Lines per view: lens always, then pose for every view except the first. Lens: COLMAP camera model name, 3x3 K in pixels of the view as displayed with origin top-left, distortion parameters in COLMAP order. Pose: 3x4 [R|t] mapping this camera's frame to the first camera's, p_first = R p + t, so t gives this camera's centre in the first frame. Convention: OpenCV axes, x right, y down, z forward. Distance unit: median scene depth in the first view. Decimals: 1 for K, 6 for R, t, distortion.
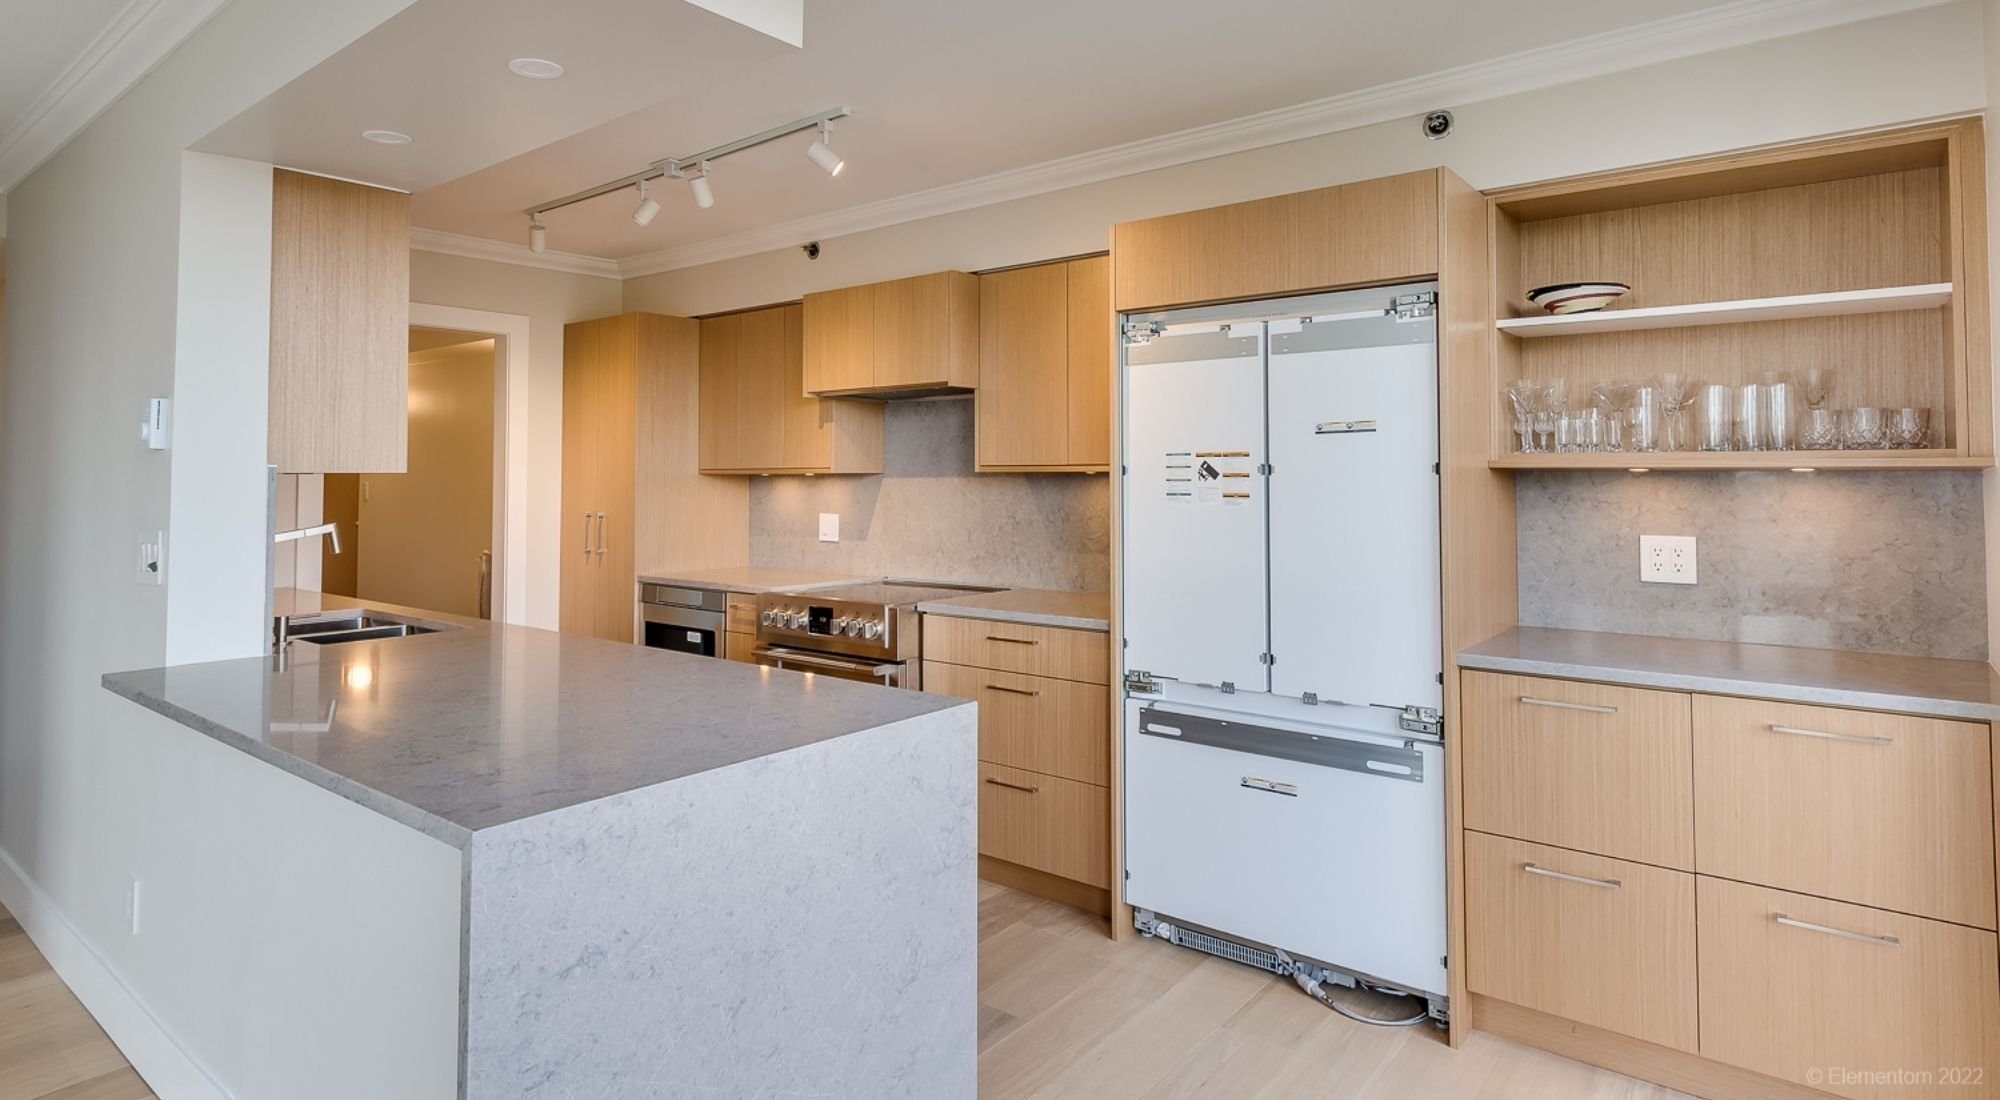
lens RADIAL K [[975.6, 0, 999.4], [0, 975.6, 486.2], [0, 0, 1]] dist [0.000065, -0.000027]
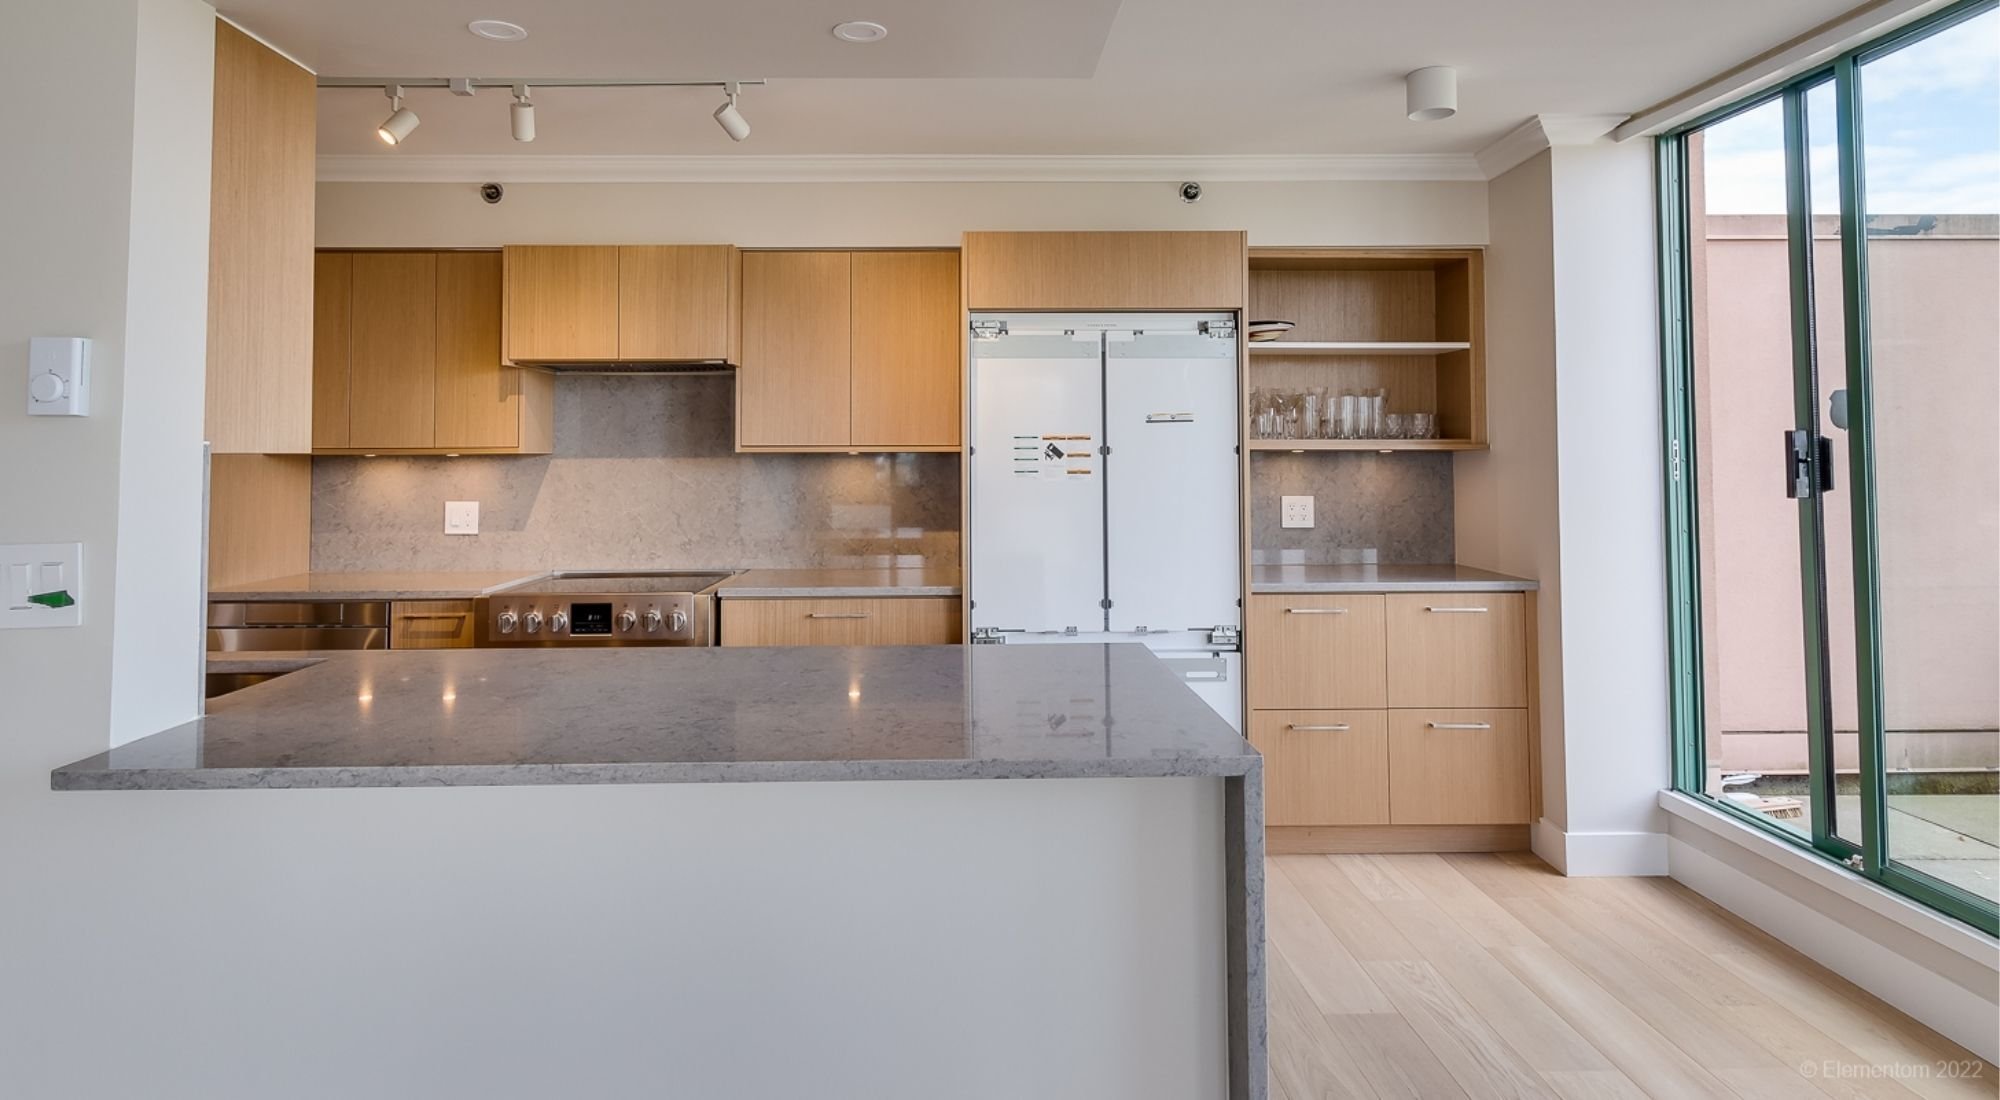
lens RADIAL K [[969.5, 0, 997.0], [0, 969.5, 465.3], [0, 0, 1]] dist [0.000690, -0.000010]
pose [[0.806074, -0.007188, 0.591772, -0.539851], [0.008189, 0.999966, 0.000991, -0.000700], [-0.591759, 0.004047, 0.806105, 0.087004]]
